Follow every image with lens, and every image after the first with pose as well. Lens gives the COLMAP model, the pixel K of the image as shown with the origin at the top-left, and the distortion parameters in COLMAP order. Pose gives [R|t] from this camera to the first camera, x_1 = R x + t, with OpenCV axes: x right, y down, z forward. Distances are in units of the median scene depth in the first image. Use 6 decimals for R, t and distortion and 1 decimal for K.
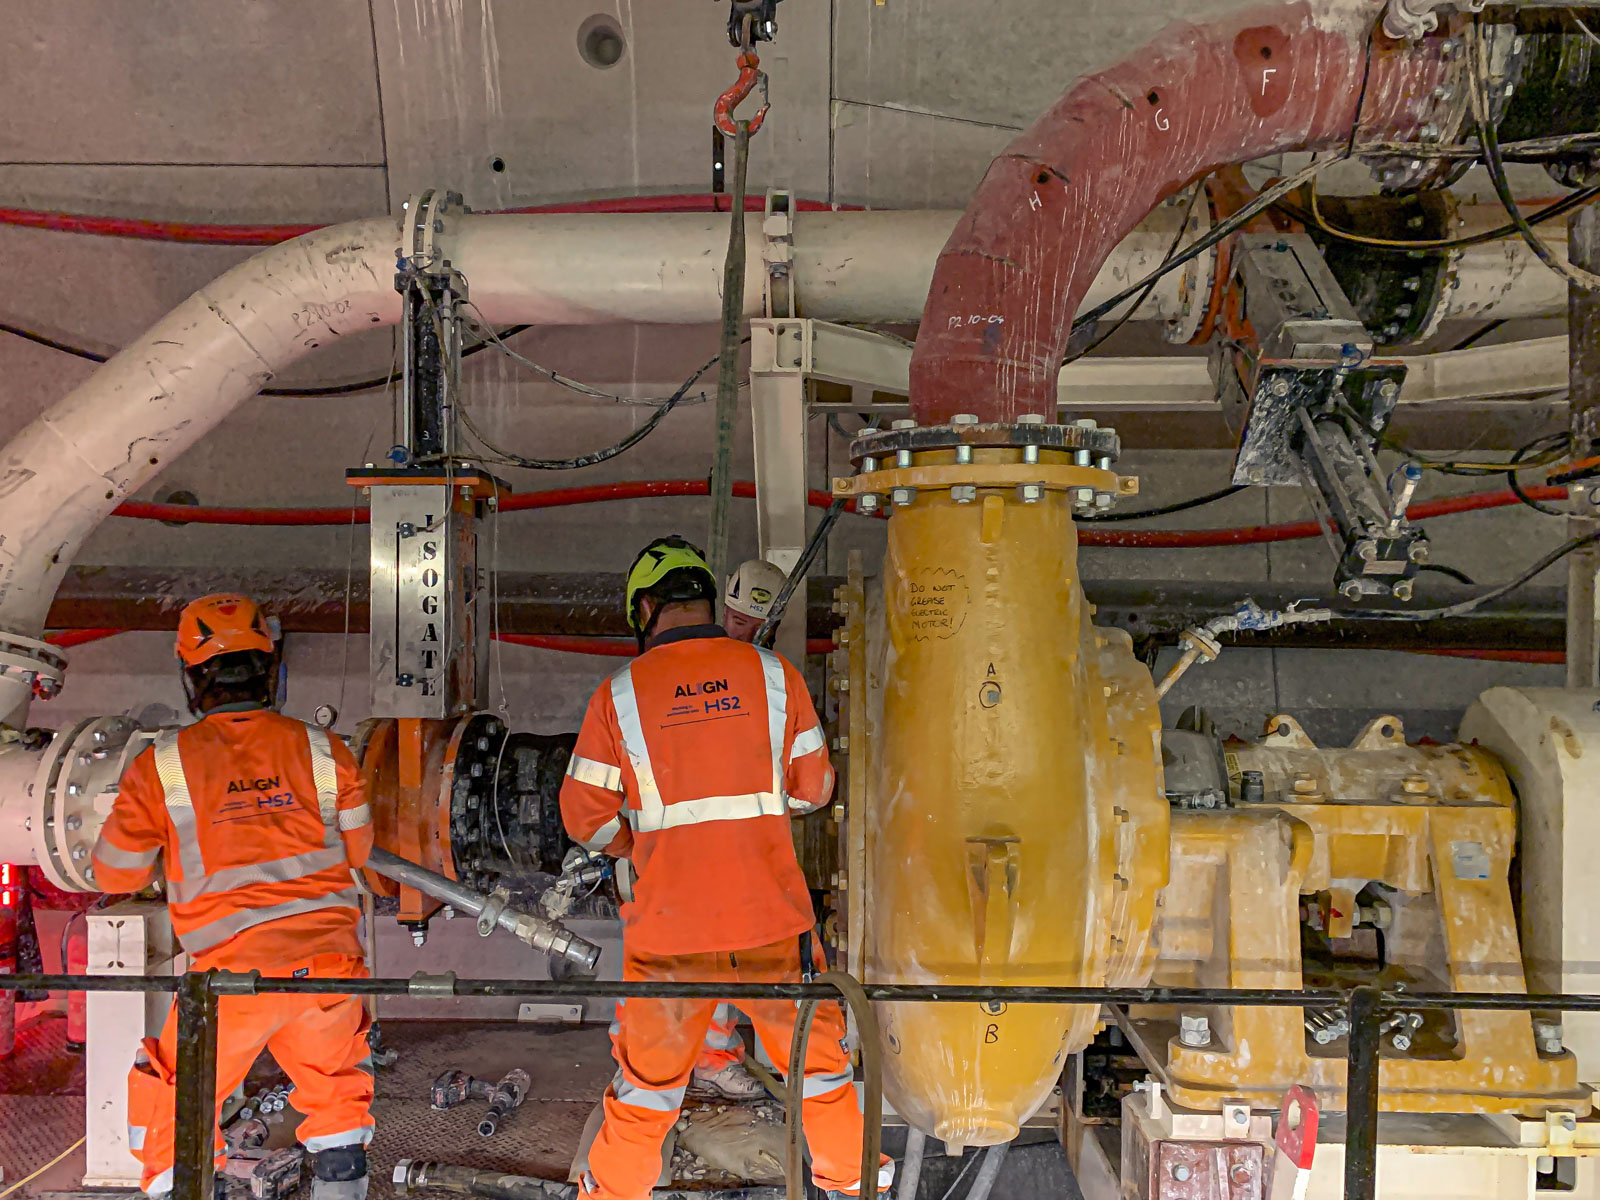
lens RADIAL K [[1295.8, 0, 800.0], [0, 1295.8, 600.0], [0, 0, 1]] dist [-0.000945, -0.000337]
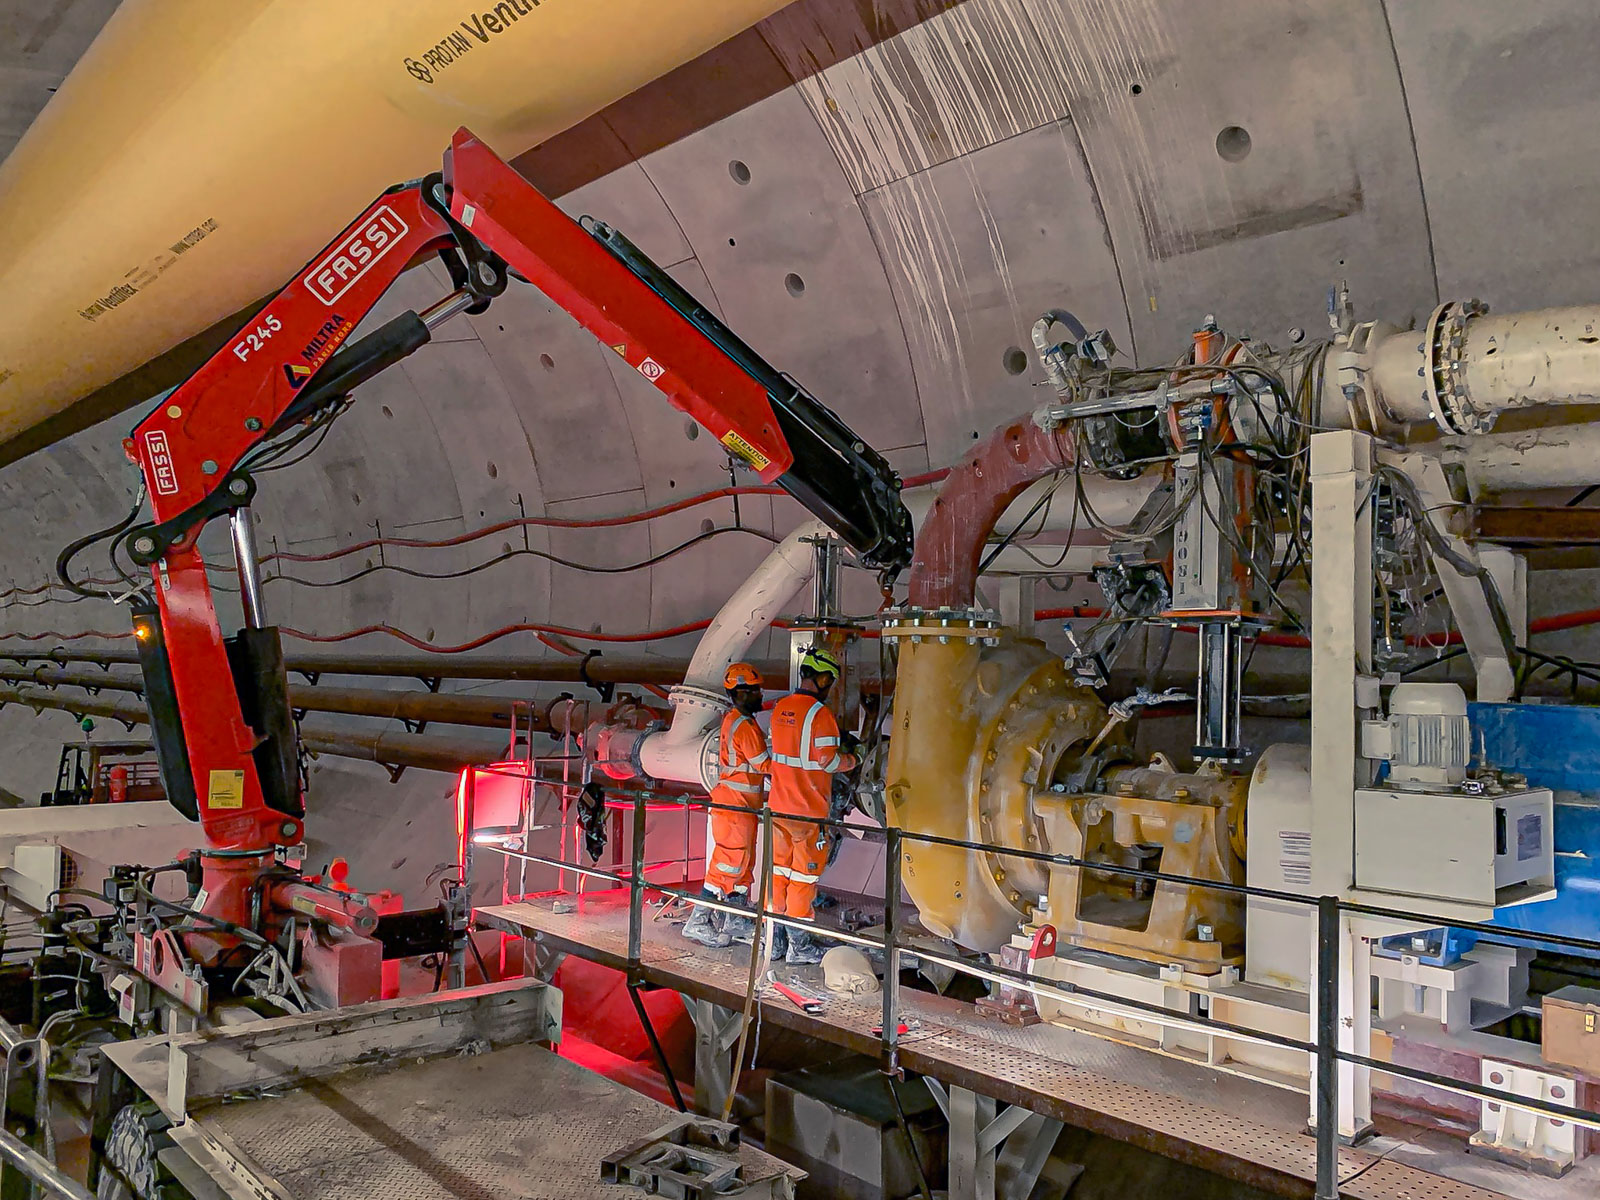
lens RADIAL K [[1295.8, 0, 800.0], [0, 1295.8, 600.0], [0, 0, 1]] dist [-0.000945, -0.000337]
pose [[0.677528, -0.029978, -0.734886, 1.360419], [0.000875, 0.999201, -0.039953, -0.050923], [0.735496, 0.026427, 0.677013, -0.581773]]
